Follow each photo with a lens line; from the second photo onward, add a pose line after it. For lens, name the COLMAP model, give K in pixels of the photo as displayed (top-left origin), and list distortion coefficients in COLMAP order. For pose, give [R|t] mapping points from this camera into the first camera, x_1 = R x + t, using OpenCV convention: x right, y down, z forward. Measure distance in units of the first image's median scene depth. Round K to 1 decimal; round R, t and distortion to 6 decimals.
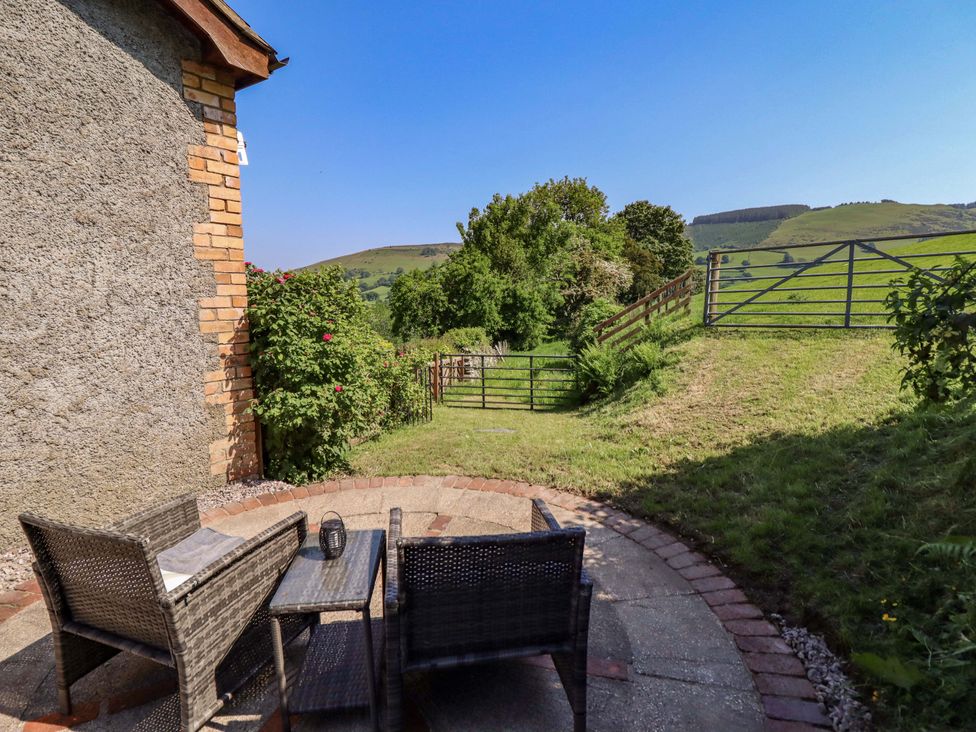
lens RADIAL K [[504.0, 0, 490.9], [0, 504.0, 354.6], [0, 0, 1]] dist [-0.001272, -0.015189]
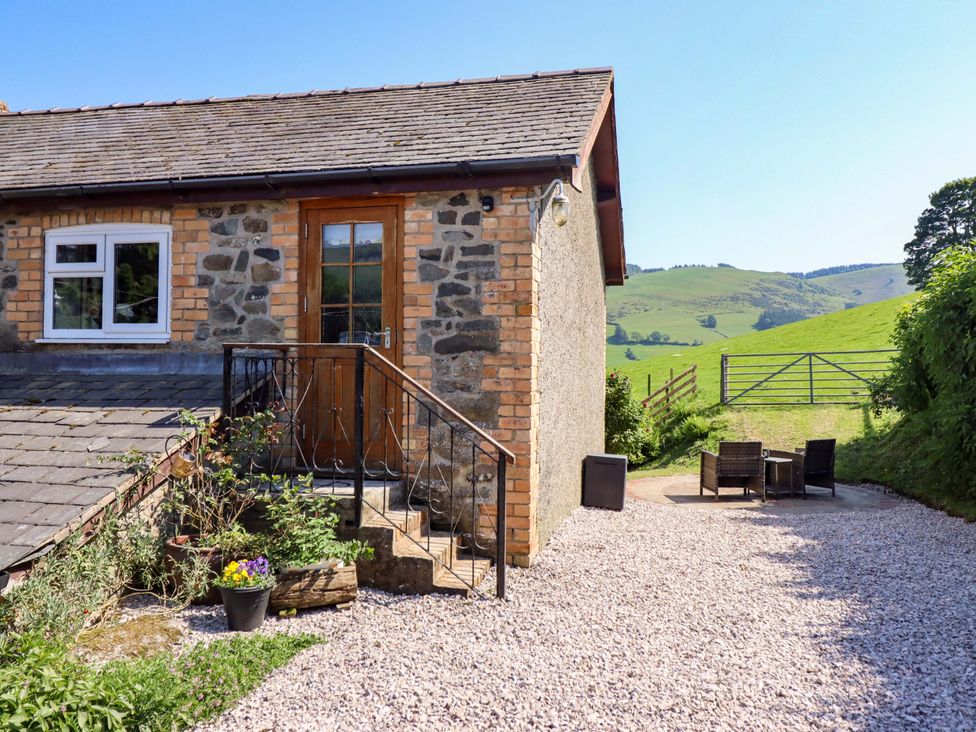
lens RADIAL K [[765.5, 0, 490.0], [0, 765.5, 344.4], [0, 0, 1]] dist [0.005321, -0.003962]
pose [[0.936020, 0.023988, 0.351128, -1.376559], [0.032676, 0.987442, -0.154564, 0.126941], [-0.350426, 0.156148, 0.923482, -1.172919]]
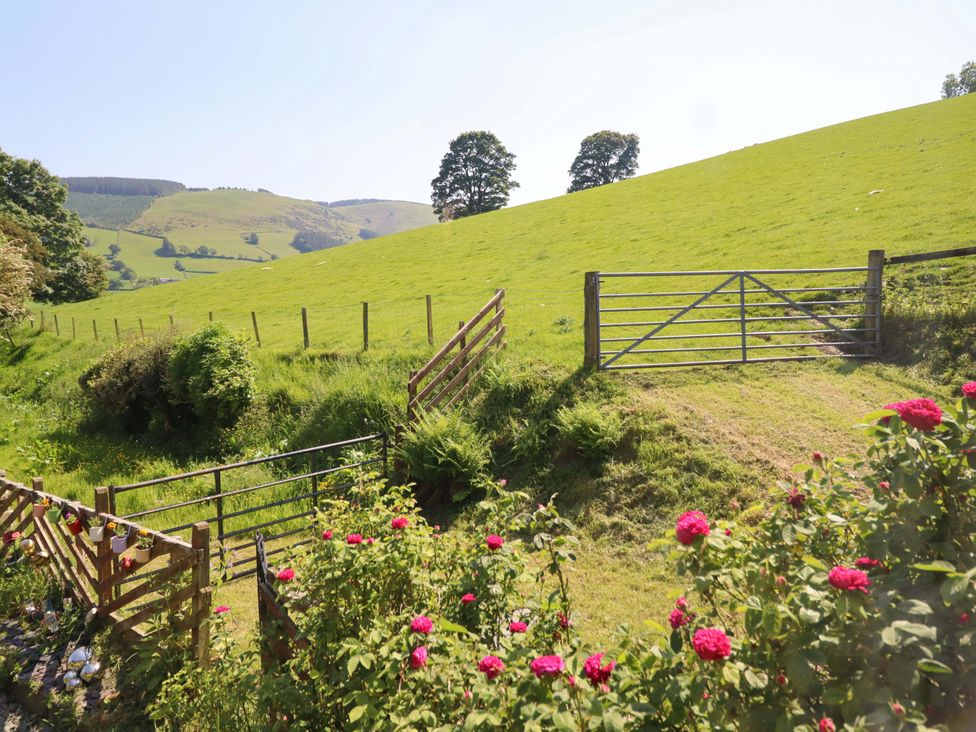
lens RADIAL K [[634.6, 0, 489.3], [0, 634.6, 351.0], [0, 0, 1]] dist [-0.000311, -0.004191]
pose [[0.546499, -0.076287, 0.833978, -0.644669], [0.093995, 0.995137, 0.029435, -0.176244], [-0.832168, 0.062303, 0.551012, 0.823401]]
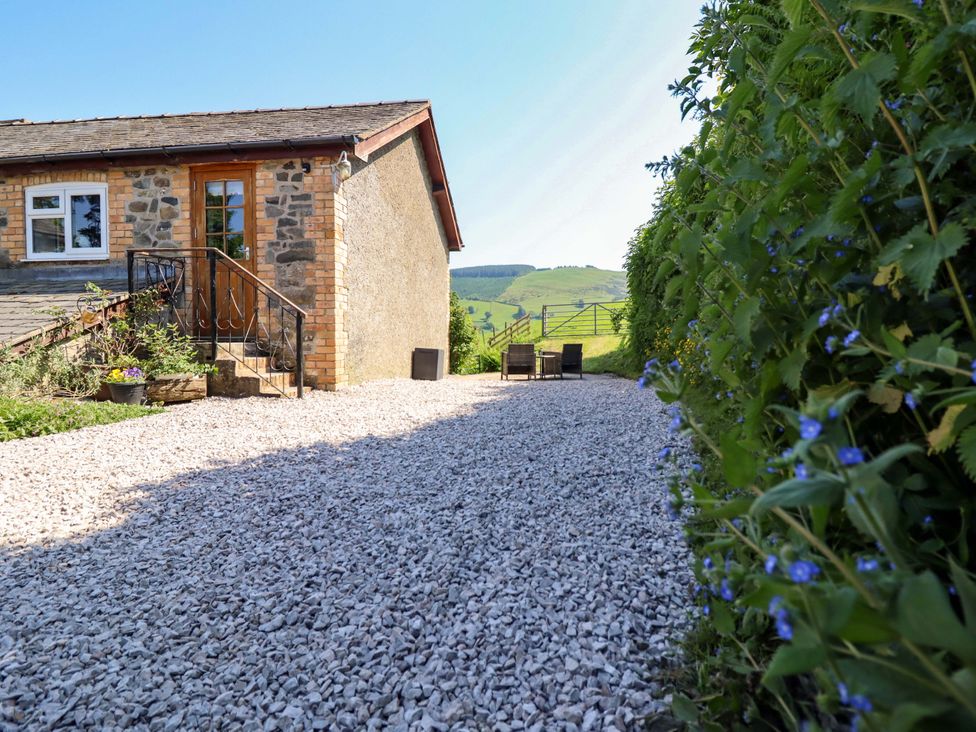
lens RADIAL K [[517.0, 0, 487.6], [0, 517.0, 352.3], [0, 0, 1]] dist [0.000457, -0.014138]
pose [[0.895019, -0.007435, 0.445967, -1.183875], [0.051554, 0.994884, -0.086879, 0.283950], [-0.443039, 0.100750, 0.890823, -1.363781]]
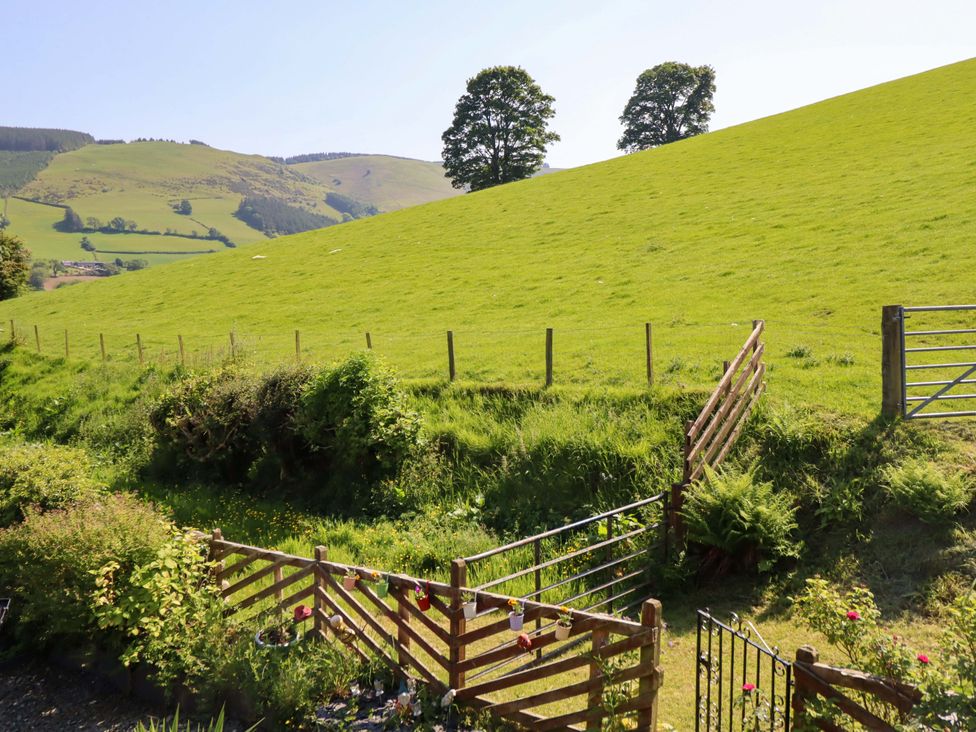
lens RADIAL K [[854.1, 0, 485.2], [0, 854.1, 352.6], [0, 0, 1]] dist [0.001661, -0.003240]
pose [[0.561485, -0.075409, 0.824044, -1.109998], [0.098738, 0.994830, 0.023760, -0.308815], [-0.821575, 0.068024, 0.566028, 1.108651]]
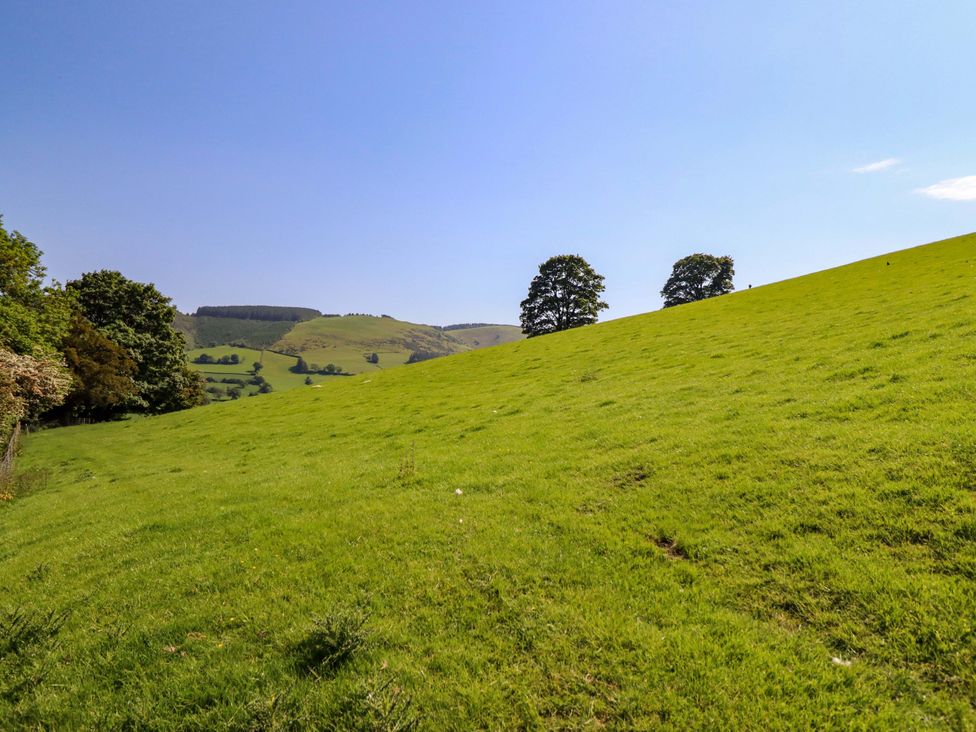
lens RADIAL K [[604.7, 0, 490.6], [0, 604.7, 358.3], [0, 0, 1]] dist [-0.000207, -0.004587]
pose [[0.672666, 0.075669, 0.736067, 0.740123], [0.062987, 0.985291, -0.158851, -0.310589], [-0.737260, 0.153216, 0.658006, 1.244927]]
